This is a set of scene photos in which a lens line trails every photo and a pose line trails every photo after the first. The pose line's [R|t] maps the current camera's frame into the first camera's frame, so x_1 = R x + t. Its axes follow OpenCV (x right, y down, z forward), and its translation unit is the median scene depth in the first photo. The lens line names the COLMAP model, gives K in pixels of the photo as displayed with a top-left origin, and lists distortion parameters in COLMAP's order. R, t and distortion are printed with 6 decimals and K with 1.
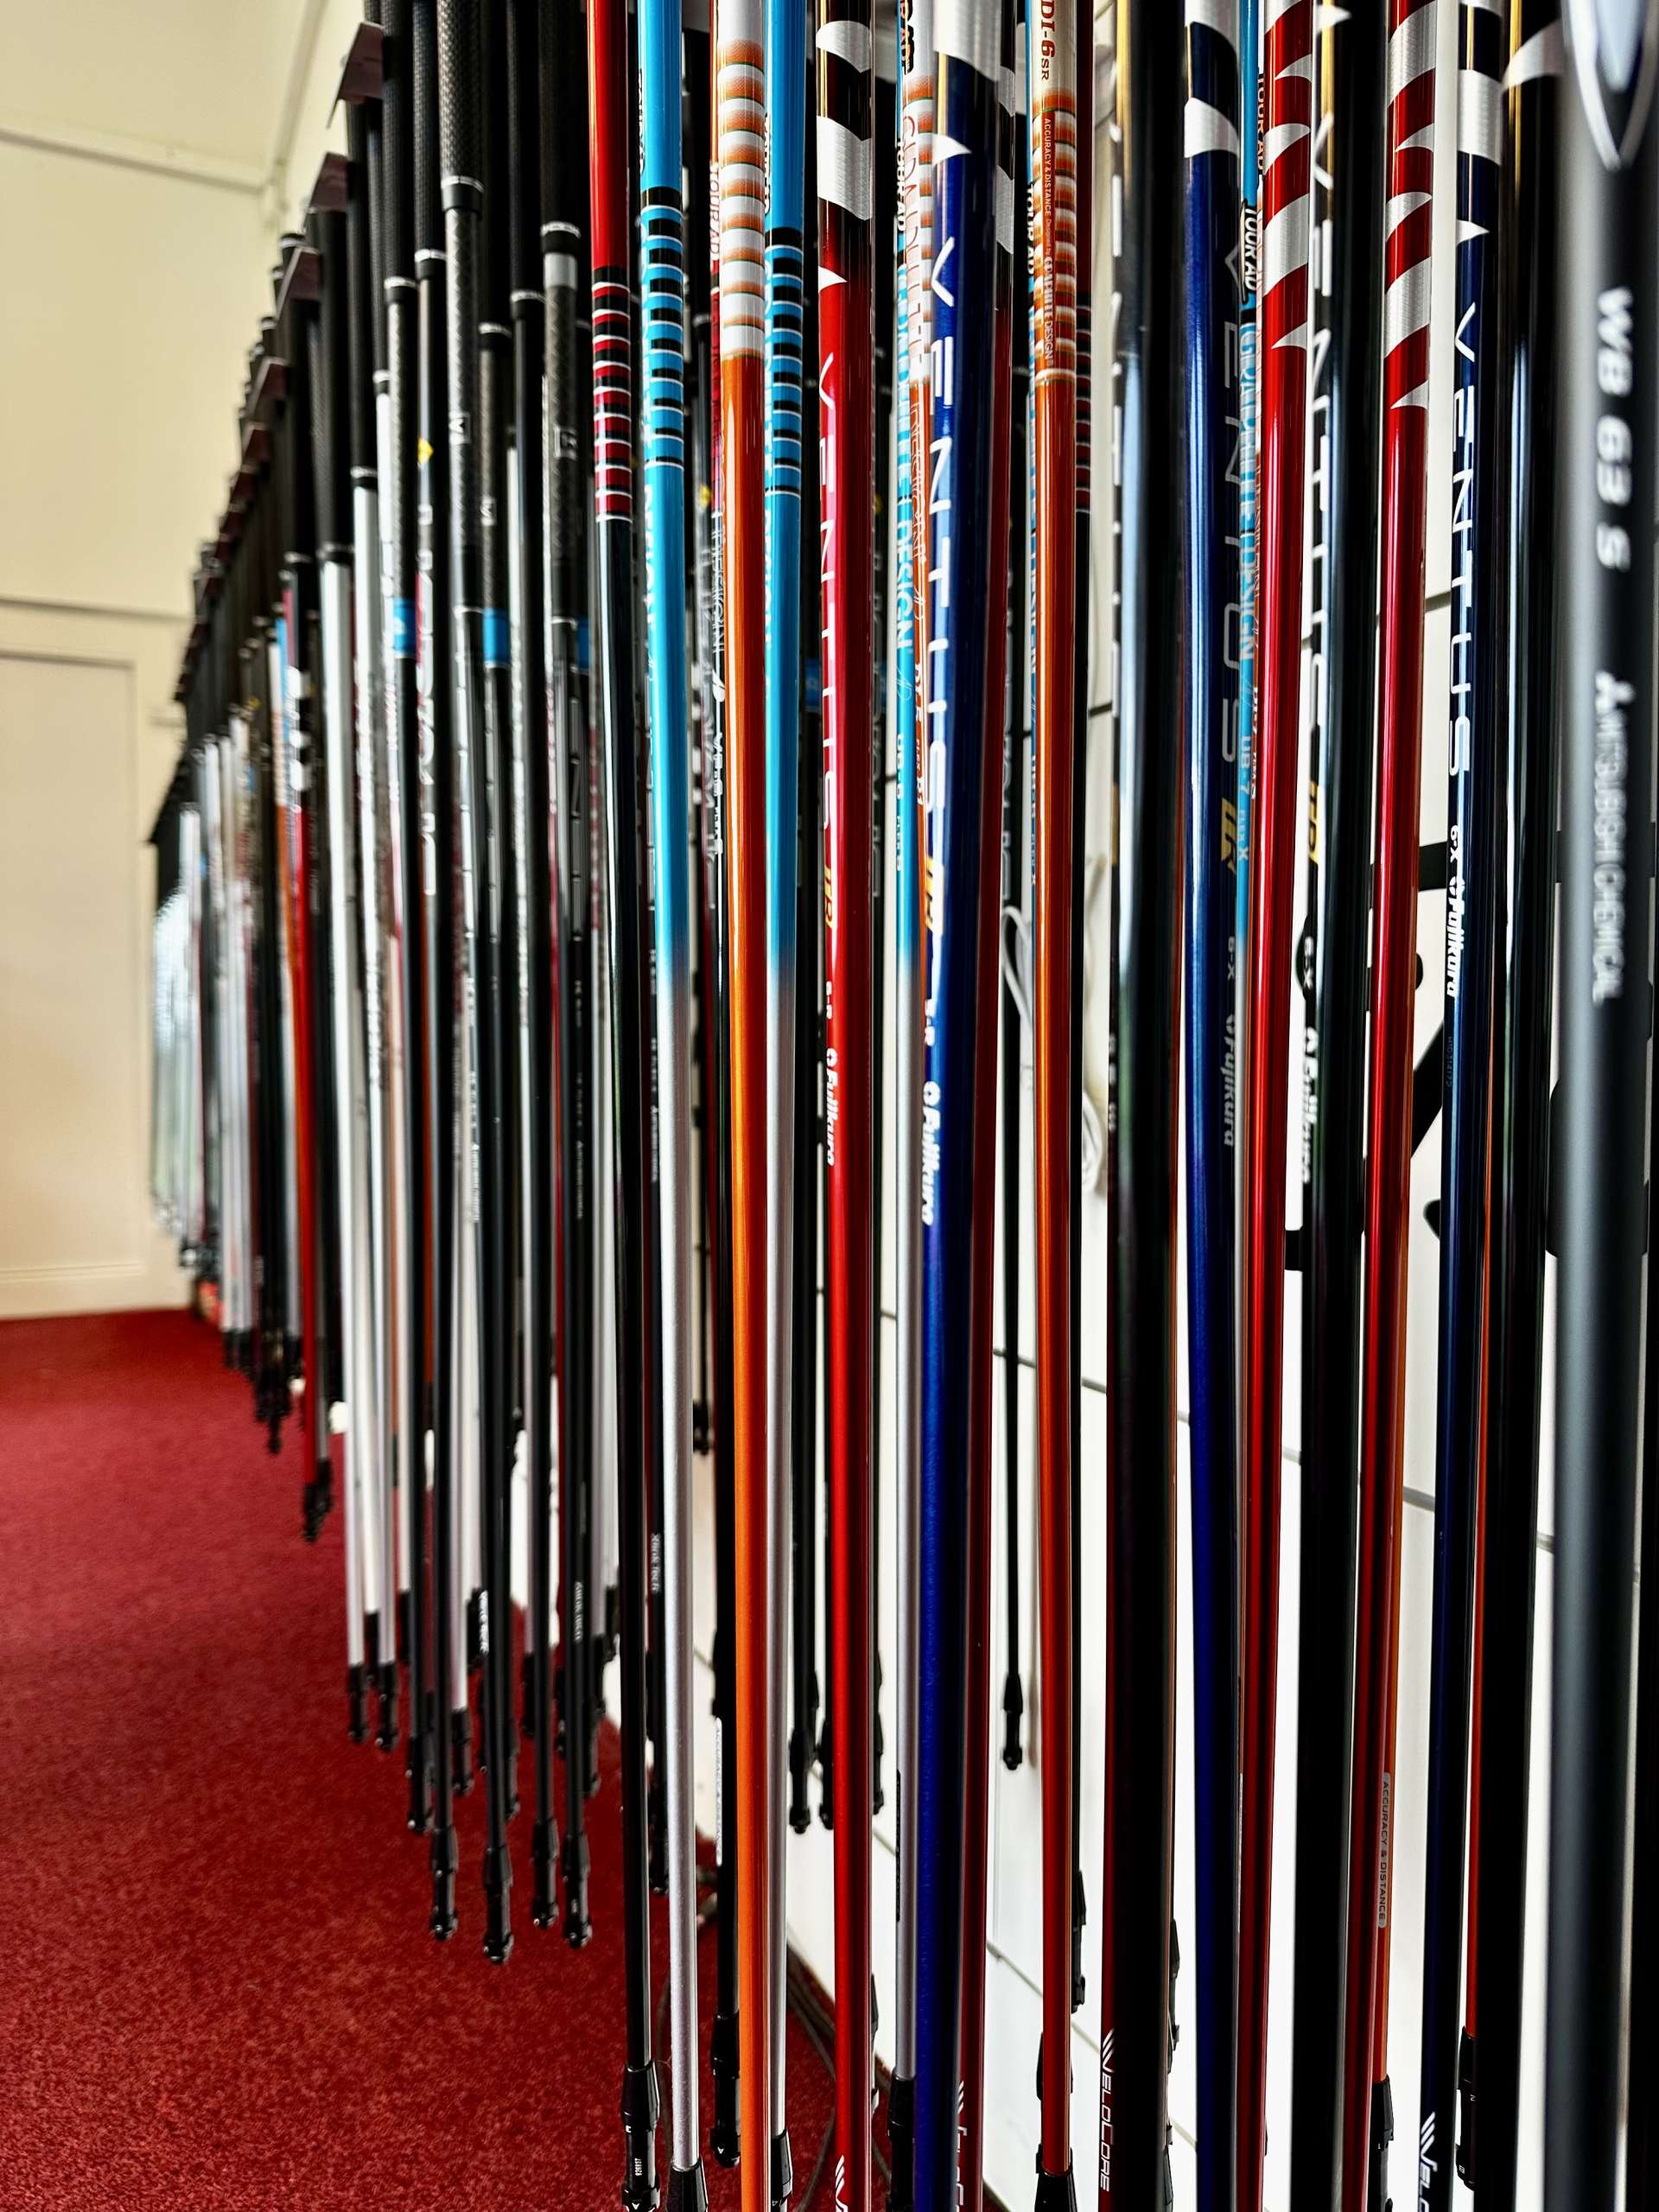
lens RADIAL K [[1590.1, 0, 829.5], [0, 1590.1, 1106.0], [0, 0, 1]] dist [-0.023747, -0.000617]
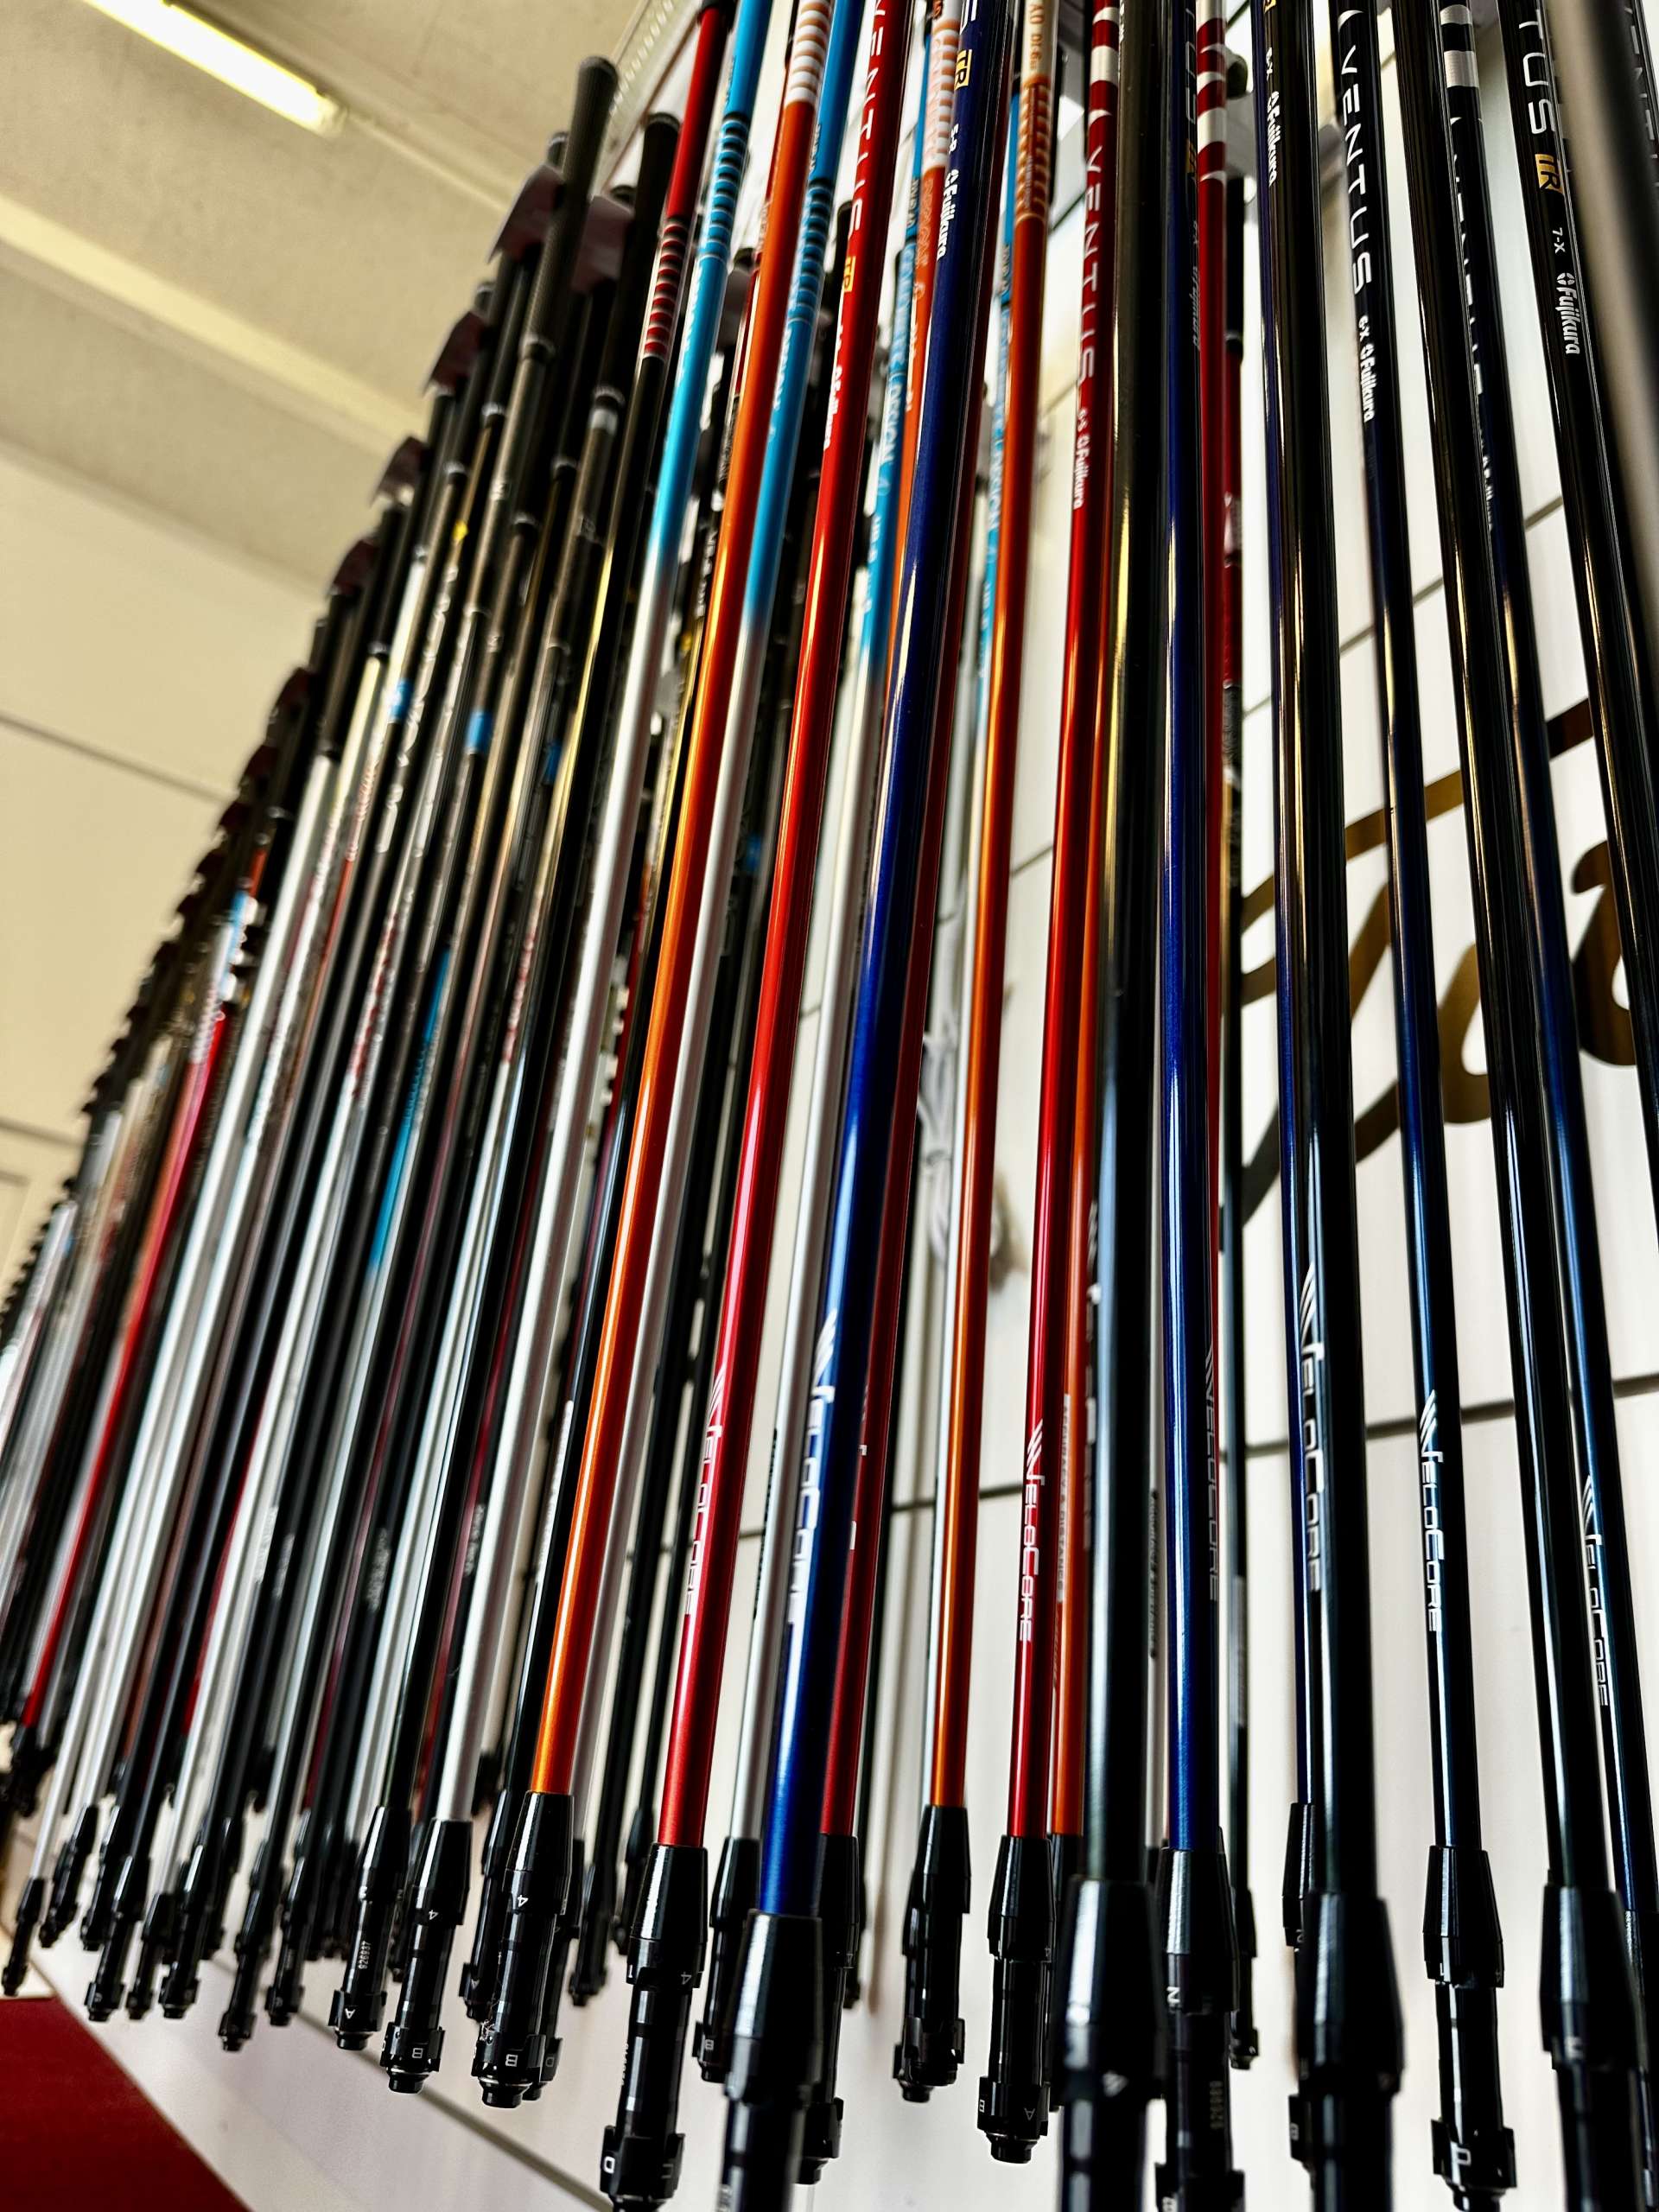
lens RADIAL K [[1548.4, 0, 829.5], [0, 1548.4, 1106.0], [0, 0, 1]] dist [0.087245, -0.225348]
pose [[0.988600, 0.134498, 0.067671, -0.006092], [-0.092444, 0.896985, -0.432286, 0.427488], [-0.118841, 0.421103, 0.899194, 0.101731]]
